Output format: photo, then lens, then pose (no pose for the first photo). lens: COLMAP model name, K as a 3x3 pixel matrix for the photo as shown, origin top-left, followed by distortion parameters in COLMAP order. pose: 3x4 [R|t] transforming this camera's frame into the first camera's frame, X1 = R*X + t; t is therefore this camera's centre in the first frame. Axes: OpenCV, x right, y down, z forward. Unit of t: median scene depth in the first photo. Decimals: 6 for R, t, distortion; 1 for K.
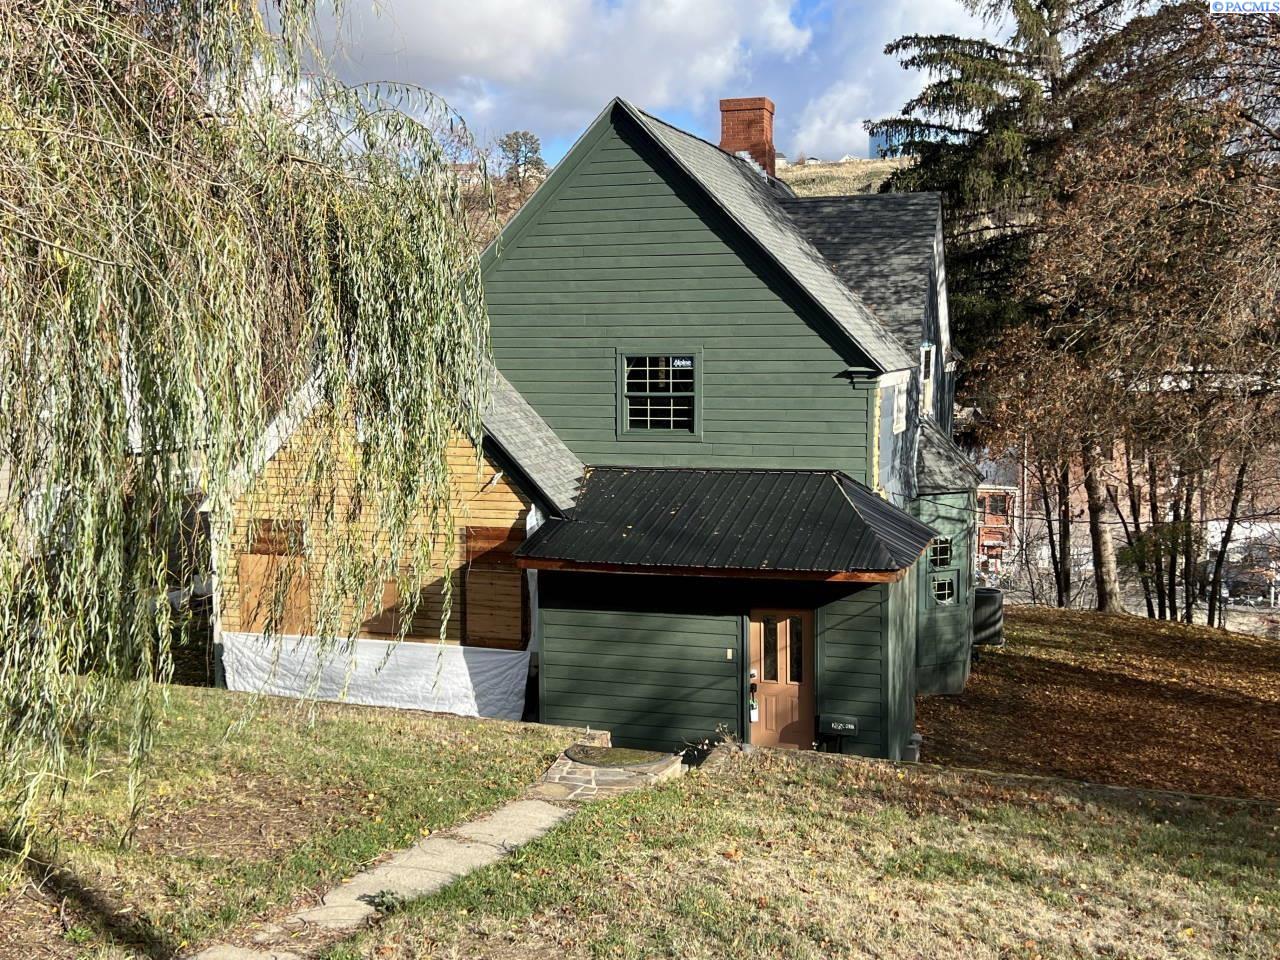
lens RADIAL K [[1431.6, 0, 640.5], [0, 1431.6, 492.9], [0, 0, 1]] dist [0.062541, 0.000000]
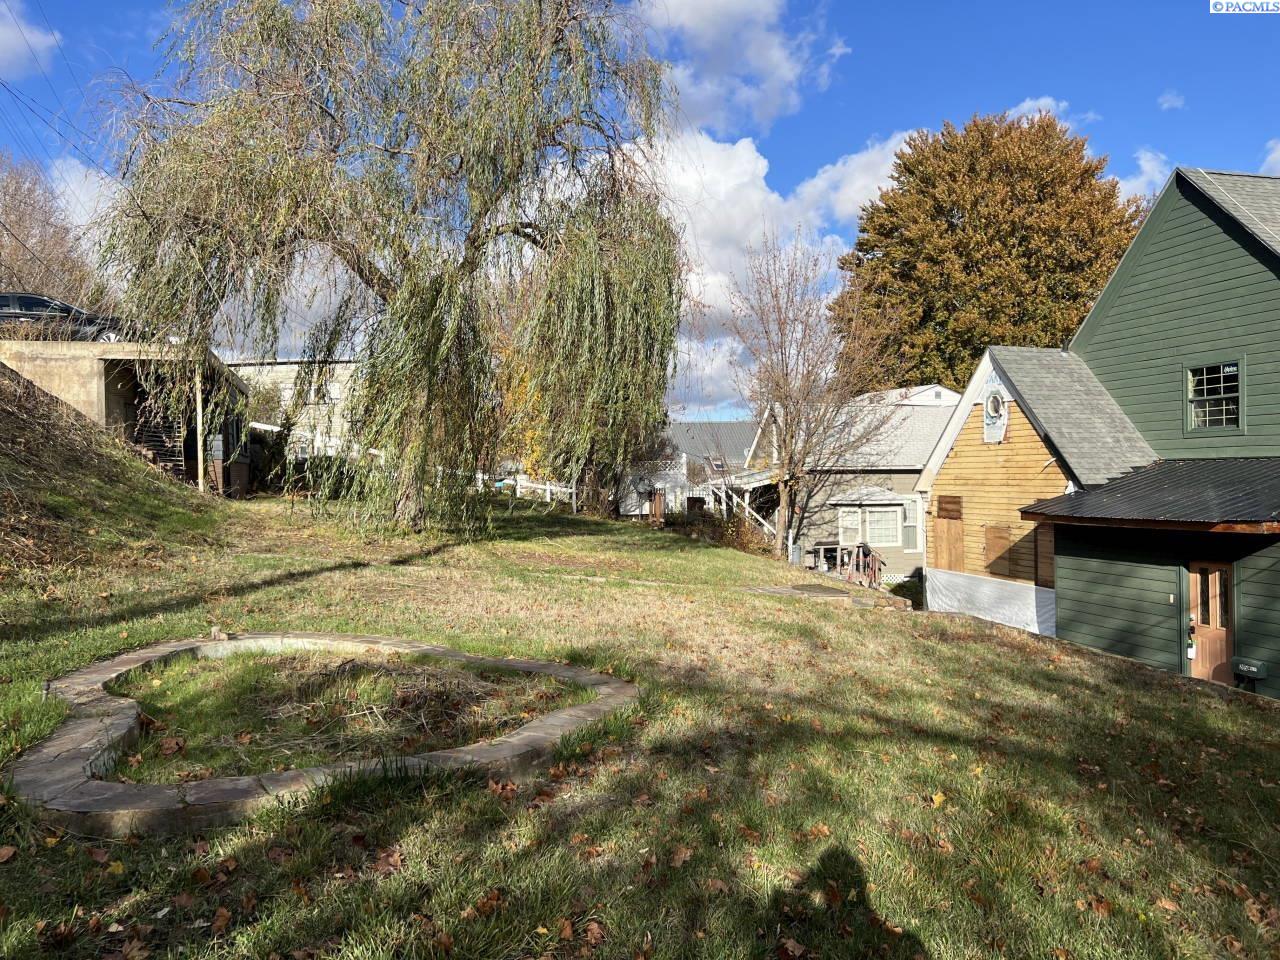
lens RADIAL K [[961.2, 0, 639.6], [0, 961.2, 479.7], [0, 0, 1]] dist [0.015156, -0.004924]
pose [[0.532624, -0.001089, -0.846351, 0.482479], [-0.071370, 0.996380, -0.046196, 0.078668], [0.843337, 0.085009, 0.530618, 0.181017]]
